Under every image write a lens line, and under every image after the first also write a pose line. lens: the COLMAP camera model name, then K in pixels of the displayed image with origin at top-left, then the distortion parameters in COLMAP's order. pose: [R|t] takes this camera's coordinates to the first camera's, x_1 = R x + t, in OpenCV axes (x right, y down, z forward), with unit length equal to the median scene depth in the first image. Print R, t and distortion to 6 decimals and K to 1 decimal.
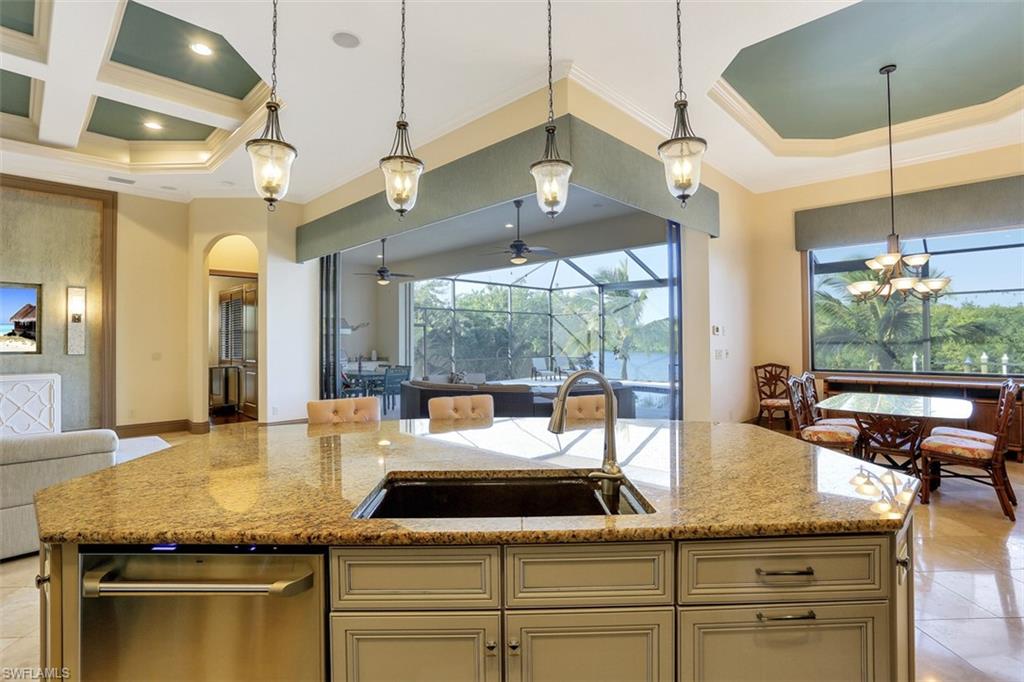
lens RADIAL K [[496.4, 0, 512.8], [0, 496.4, 332.6], [0, 0, 1]] dist [-0.067157, 0.029866]
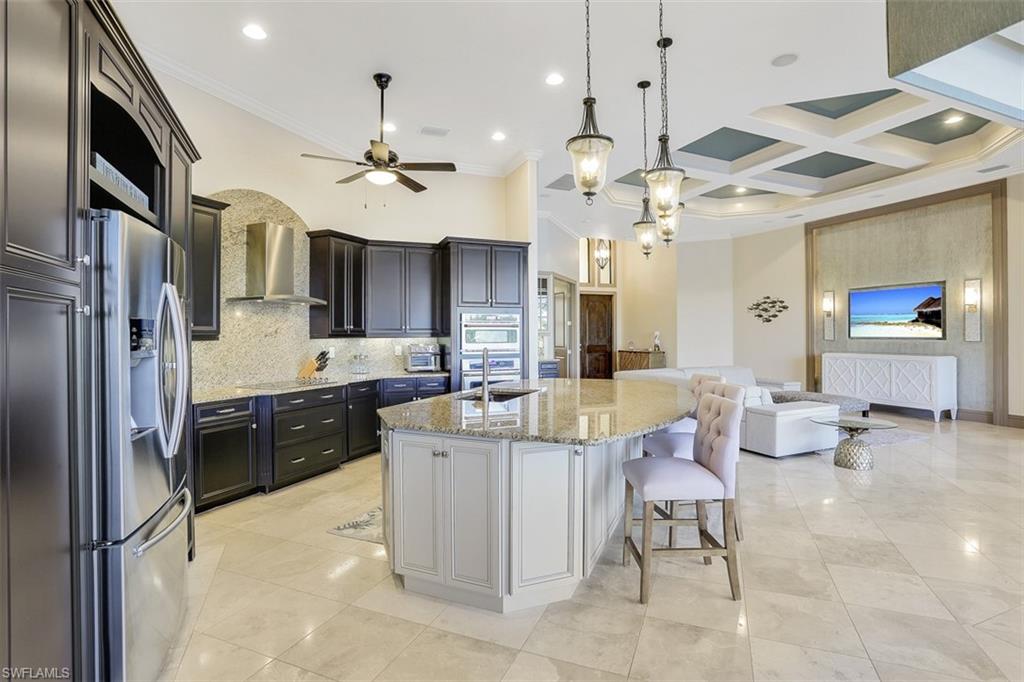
lens RADIAL K [[496.4, 0, 512.8], [0, 496.4, 332.6], [0, 0, 1]] dist [-0.067157, 0.029866]
pose [[-0.392674, 0.009618, -0.919628, 0.476506], [0.022394, 0.999749, 0.000894, 0.001662], [0.919405, -0.020244, -0.392790, 0.440130]]
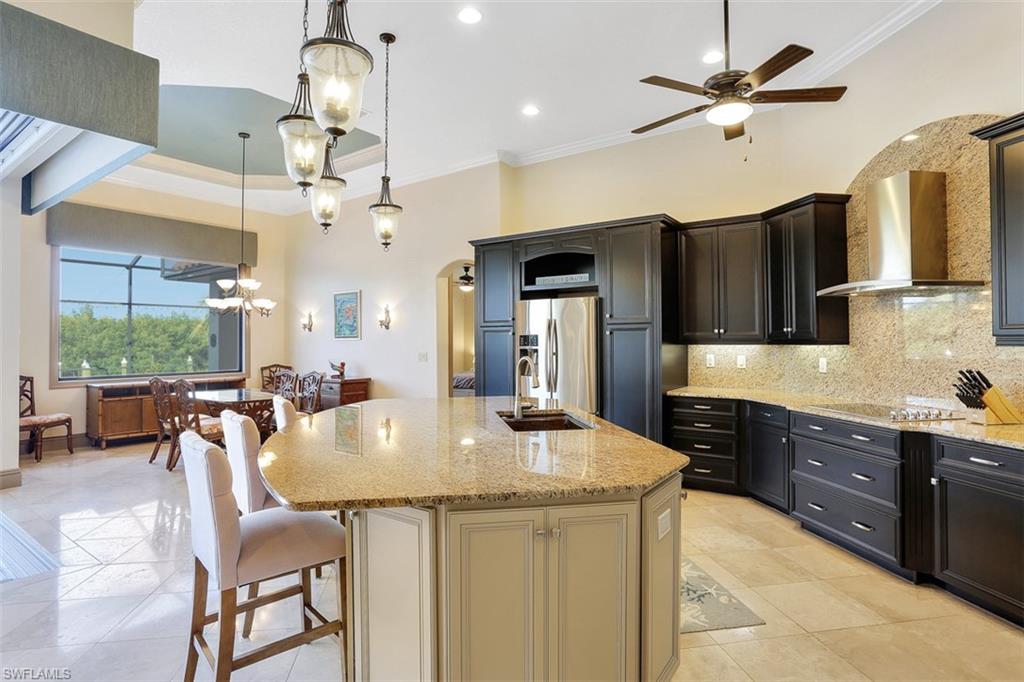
lens RADIAL K [[531.7, 0, 504.3], [0, 531.7, 334.9], [0, 0, 1]] dist [-0.069562, 0.038210]
pose [[-0.135813, 0.020715, 0.990518, -0.441105], [-0.008665, 0.999718, -0.022096, 0.007834], [-0.990697, -0.011584, -0.135595, 0.304109]]
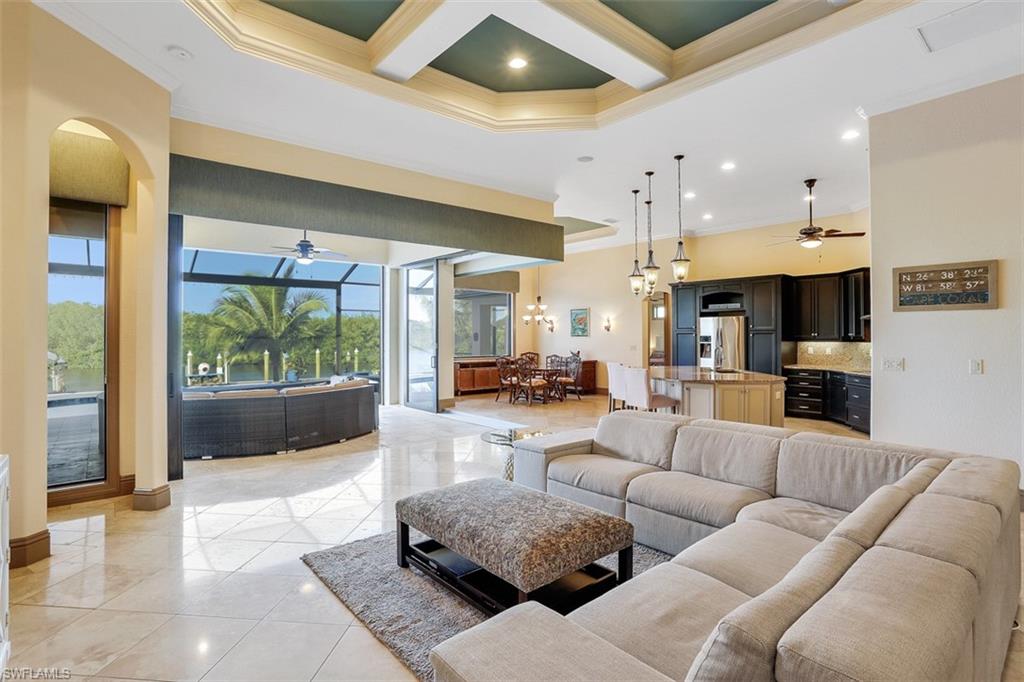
lens RADIAL K [[496.4, 0, 512.8], [0, 496.4, 332.6], [0, 0, 1]] dist [-0.067157, 0.029866]
pose [[0.090551, 0.016319, 0.995758, -1.066780], [-0.015431, 0.999769, -0.014981, 0.009658], [-0.995772, -0.014009, 0.090782, 0.568035]]
